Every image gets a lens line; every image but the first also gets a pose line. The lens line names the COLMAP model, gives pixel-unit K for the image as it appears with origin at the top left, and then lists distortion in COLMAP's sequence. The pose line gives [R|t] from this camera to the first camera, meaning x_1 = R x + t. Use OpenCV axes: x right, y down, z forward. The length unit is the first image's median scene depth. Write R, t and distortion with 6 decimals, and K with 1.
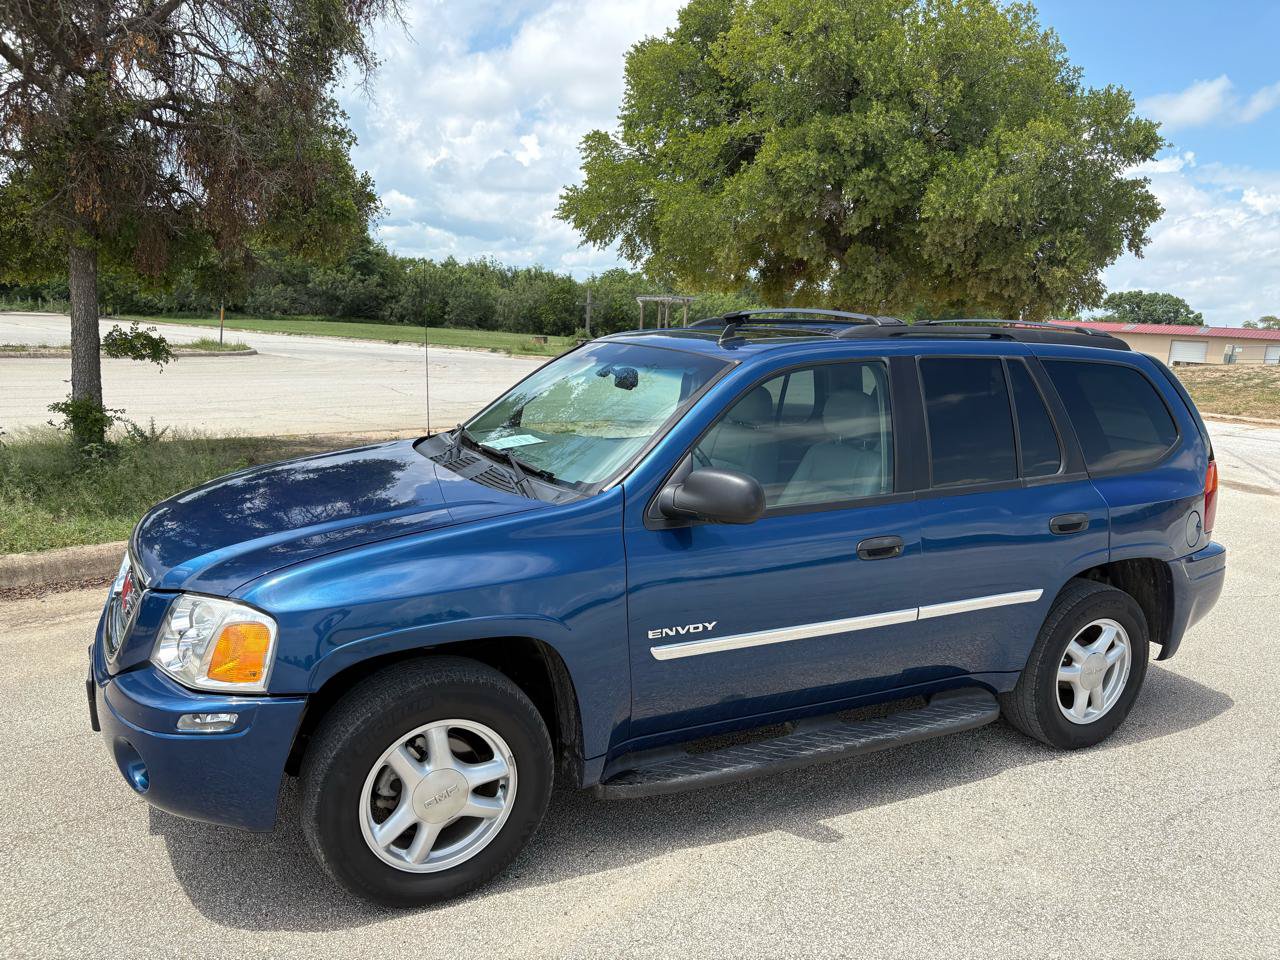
lens RADIAL K [[975.0, 0, 640.0], [0, 975.0, 480.0], [0, 0, 1]] dist [0.024958, -0.016442]
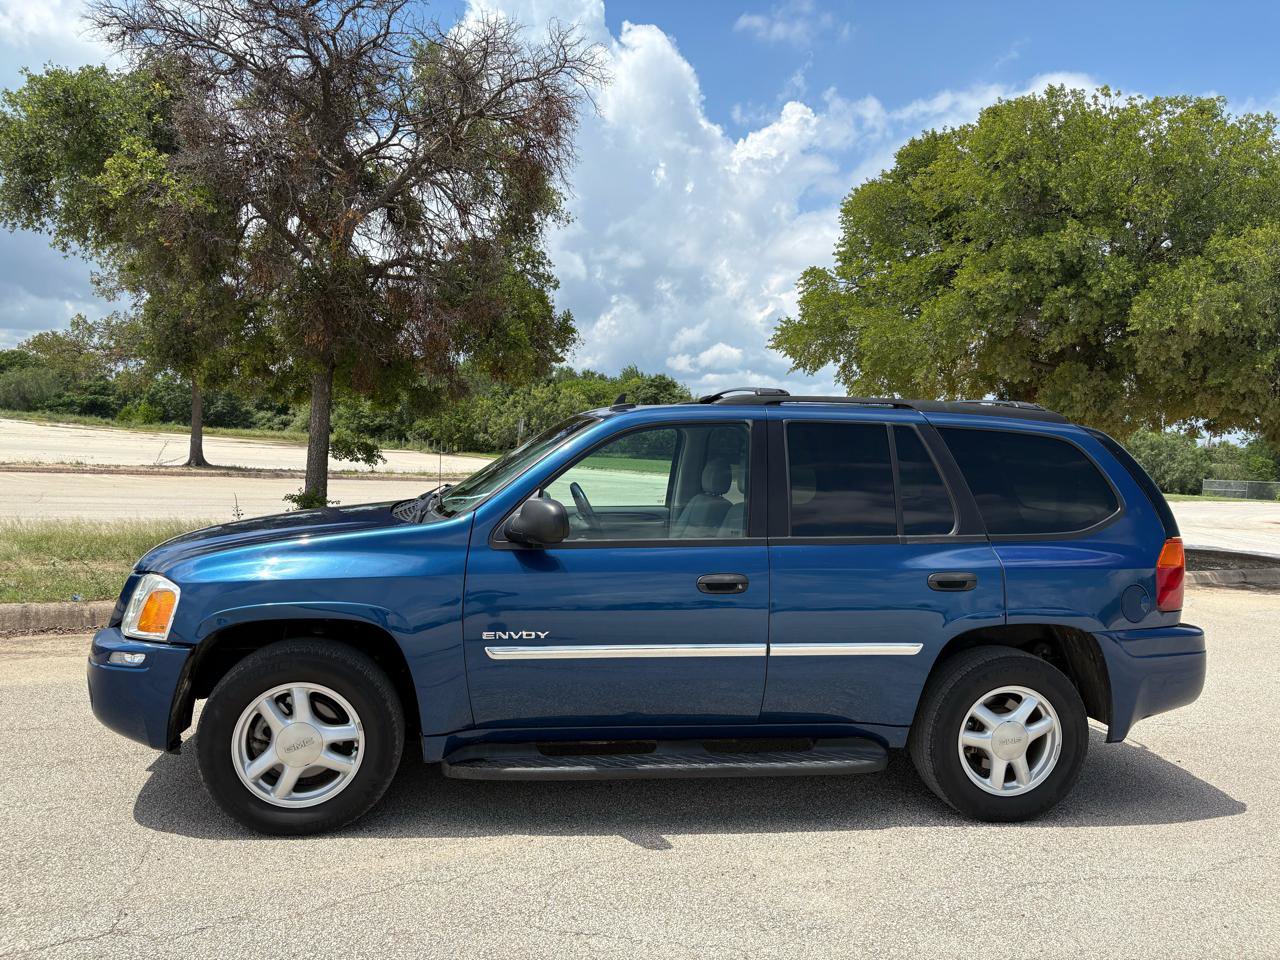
lens RADIAL K [[971.4, 0, 645.7], [0, 971.4, 479.5], [0, 0, 1]] dist [0.041066, -0.045565]
pose [[0.950196, 0.008464, -0.311539, 0.140801], [-0.053142, 0.989392, -0.135204, 0.029576], [0.307090, 0.145026, 0.940565, -0.023823]]
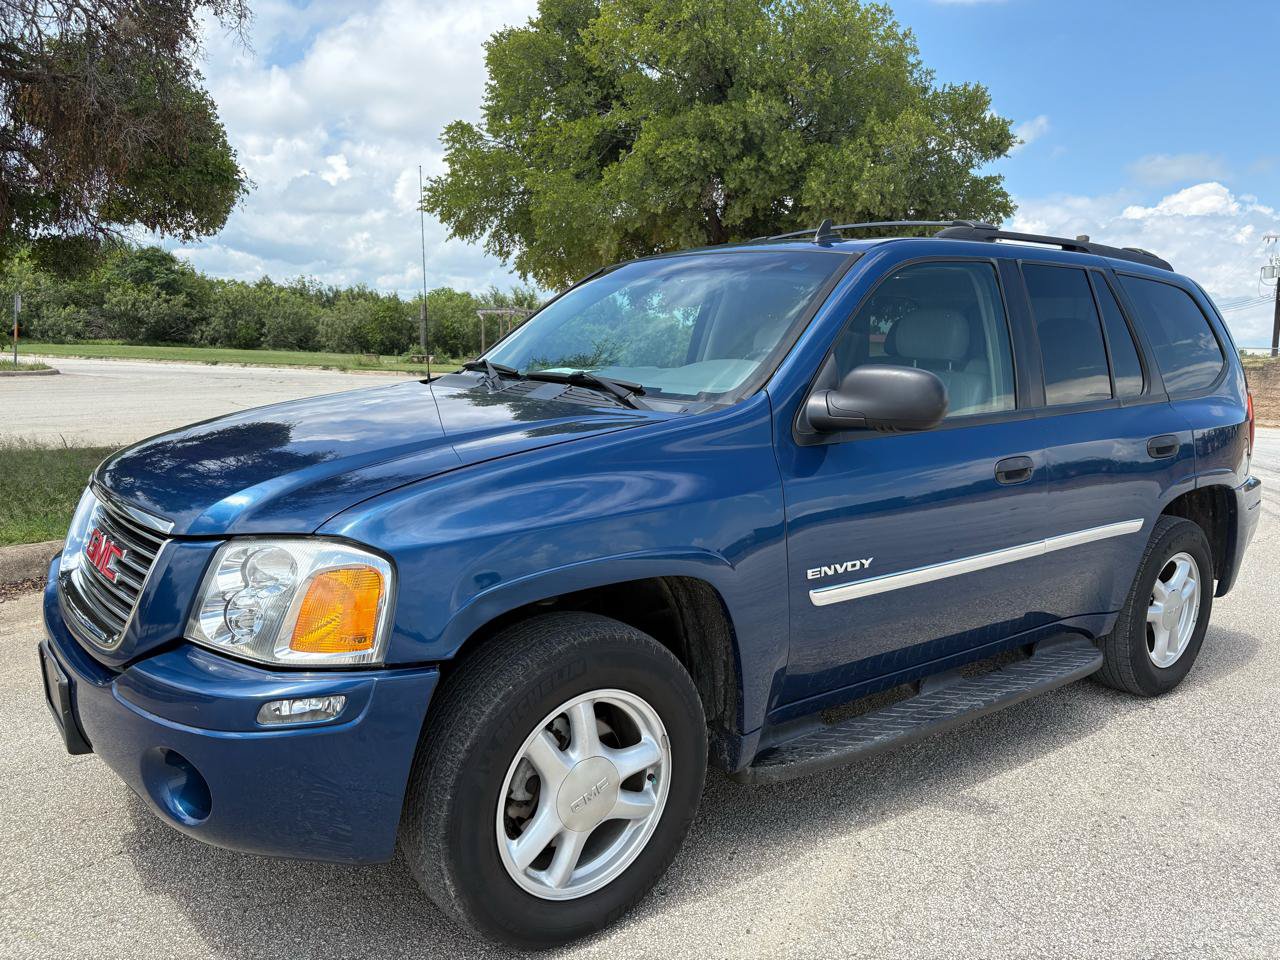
lens RADIAL K [[972.7, 0, 634.9], [0, 972.7, 479.0], [0, 0, 1]] dist [0.017099, -0.002696]
pose [[0.984037, -0.041729, 0.173002, -0.066017], [0.045851, 0.998750, -0.019899, 0.021919], [-0.171955, 0.027514, 0.984720, 0.055841]]
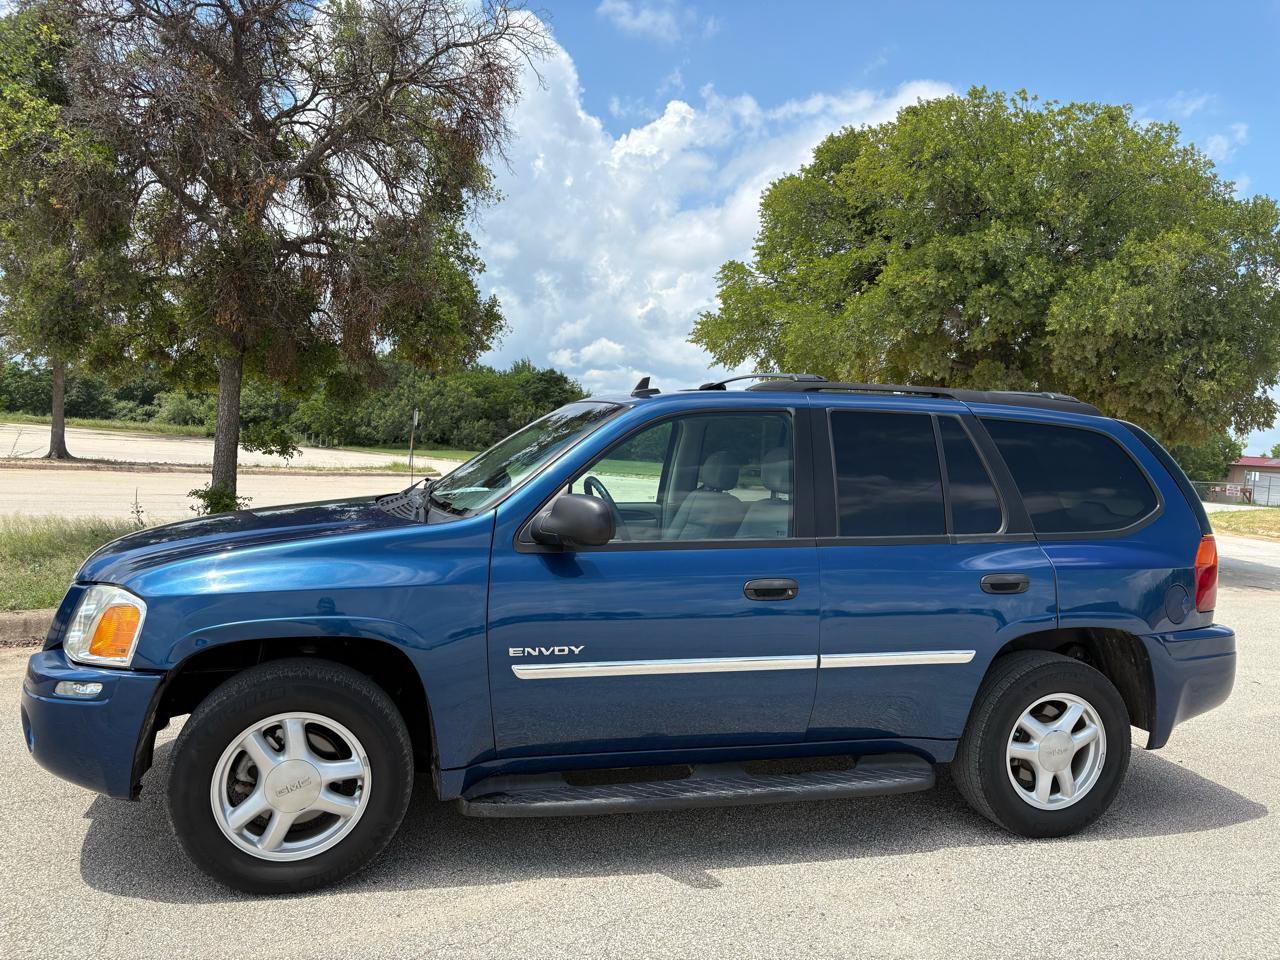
lens RADIAL K [[971.4, 0, 645.7], [0, 971.4, 479.5], [0, 0, 1]] dist [0.041066, -0.045565]
pose [[0.980862, 0.012176, -0.194323, 0.086844], [-0.039317, 0.989868, -0.136436, 0.027644], [0.190693, 0.141465, 0.971403, -0.003467]]
